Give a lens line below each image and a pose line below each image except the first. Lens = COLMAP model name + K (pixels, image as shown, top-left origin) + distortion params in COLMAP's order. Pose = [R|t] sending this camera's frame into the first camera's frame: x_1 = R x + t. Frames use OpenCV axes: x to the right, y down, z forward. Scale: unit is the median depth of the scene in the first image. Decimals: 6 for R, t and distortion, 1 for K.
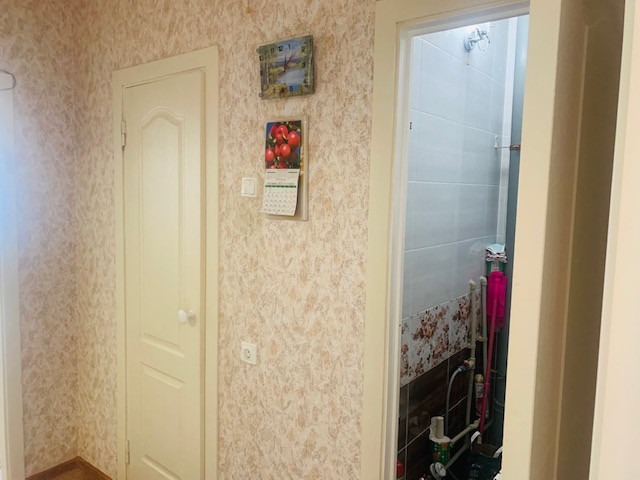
lens RADIAL K [[492.4, 0, 319.4], [0, 492.4, 240.2], [0, 0, 1]] dist [0.009370, -0.003068]
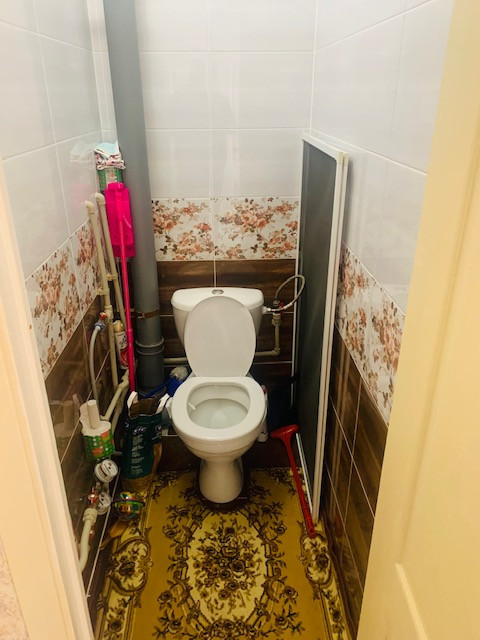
lens RADIAL K [[492.4, 0, 238.4], [0, 492.4, 316.7], [0, 0, 1]] dist [0.009370, -0.003068]
pose [[0.768654, -0.287976, 0.571174, 0.030474], [0.085345, 0.931115, 0.354600, 0.005593], [-0.633945, -0.223818, 0.740283, 0.318126]]
